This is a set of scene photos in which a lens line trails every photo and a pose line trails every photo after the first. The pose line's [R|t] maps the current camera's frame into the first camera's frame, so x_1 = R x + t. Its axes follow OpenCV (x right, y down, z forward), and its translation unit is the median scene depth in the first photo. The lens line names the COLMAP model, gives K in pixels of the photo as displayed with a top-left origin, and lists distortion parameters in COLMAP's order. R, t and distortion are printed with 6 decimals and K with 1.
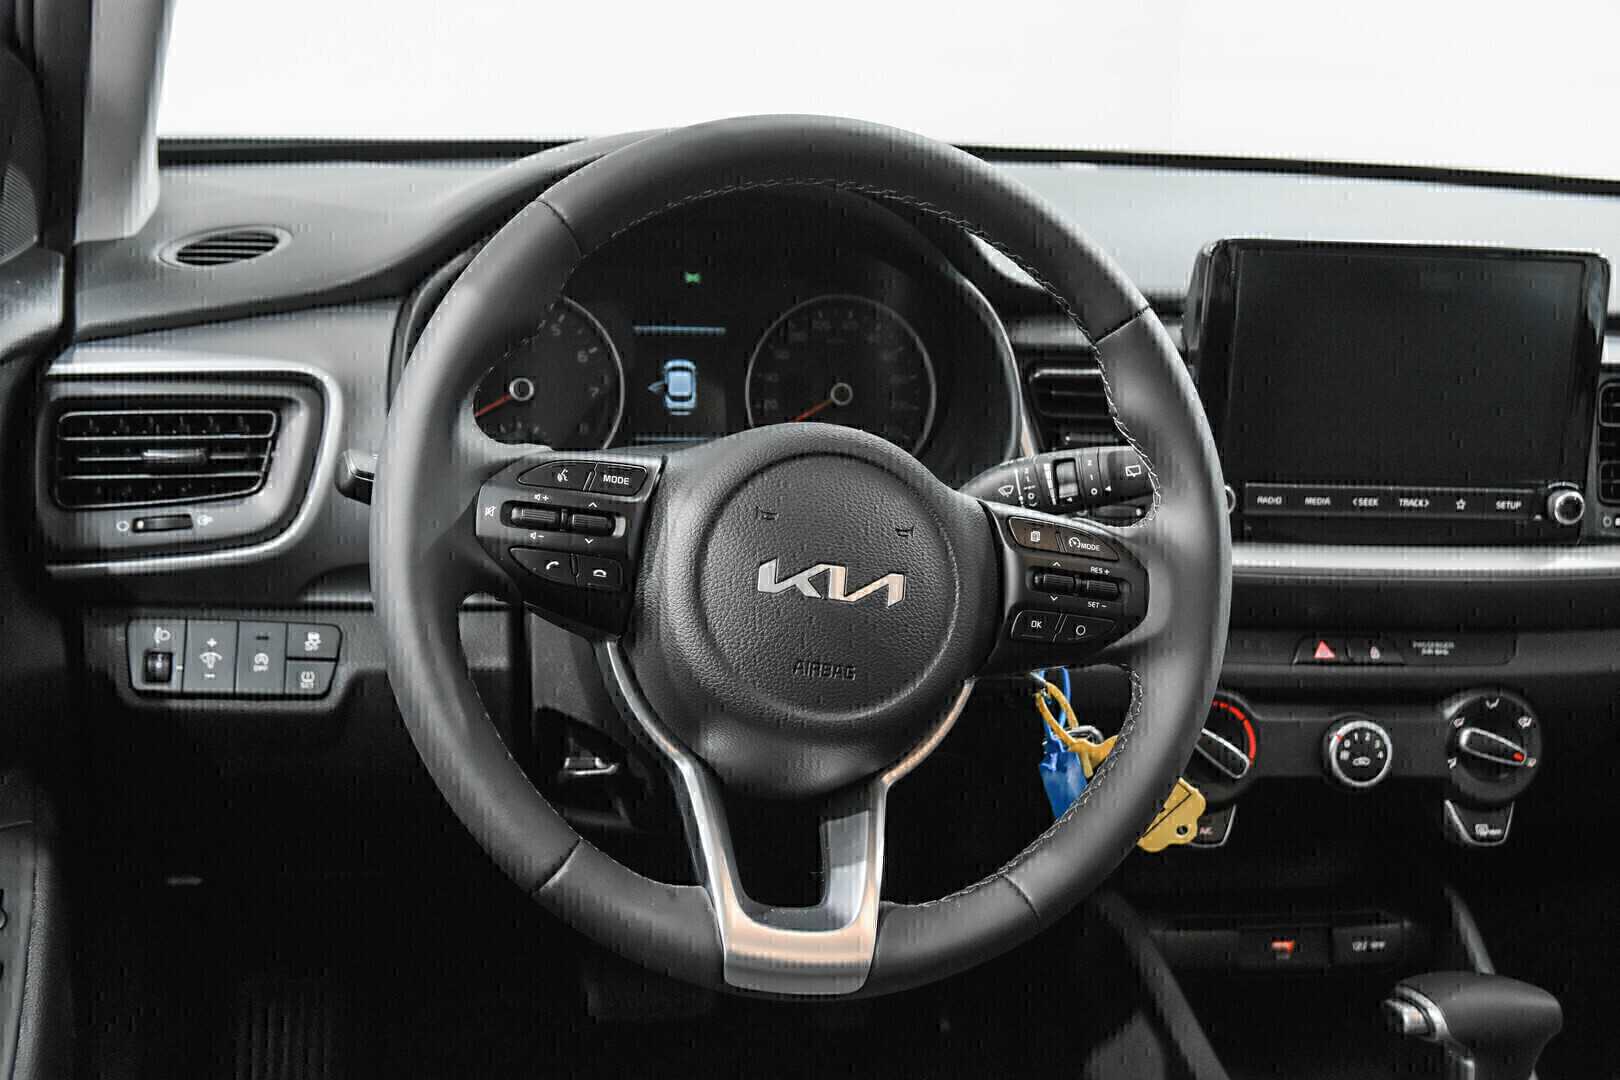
lens RADIAL K [[2027.7, 0, 811.5], [0, 2027.7, 557.7], [0, 0, 1]] dist [0.066943, 0.000000]
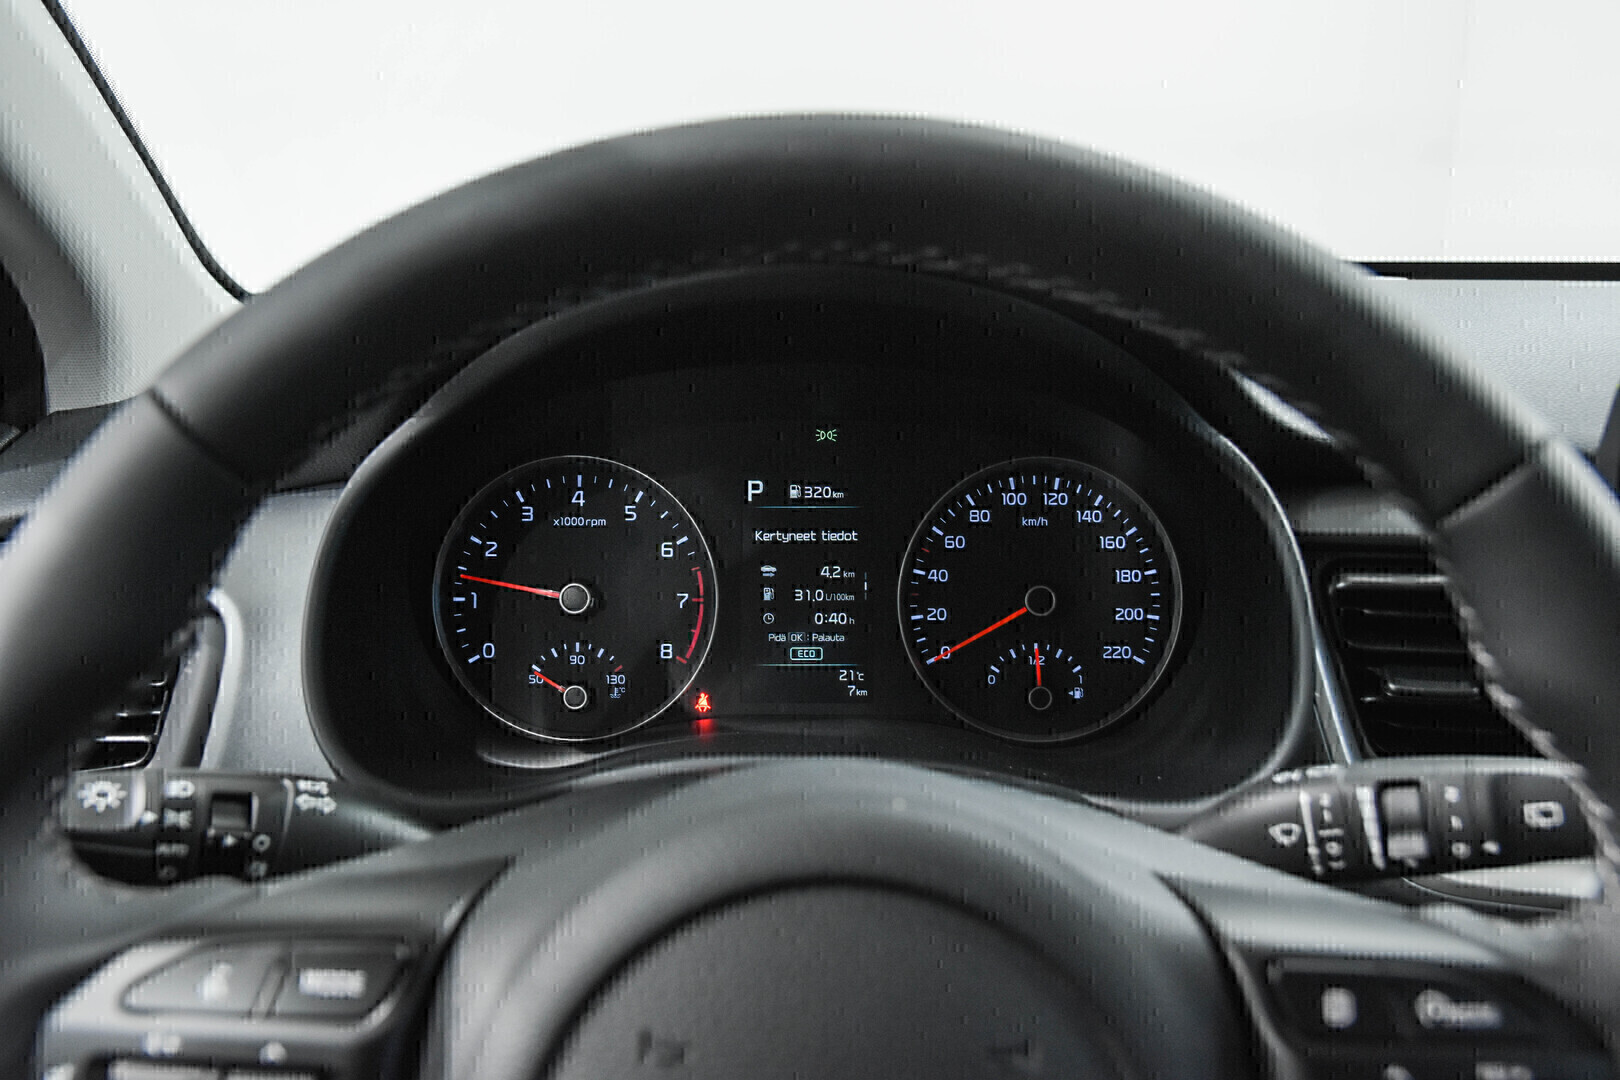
lens RADIAL K [[1370.6, 0, 837.9], [0, 1370.6, 569.5], [0, 0, 1]] dist [-0.064920, 0.017717]
pose [[0.975177, 0.005502, -0.221360, 0.057524], [-0.010381, 0.999728, -0.020882, -0.090988], [0.221185, 0.022661, 0.974969, 0.599652]]
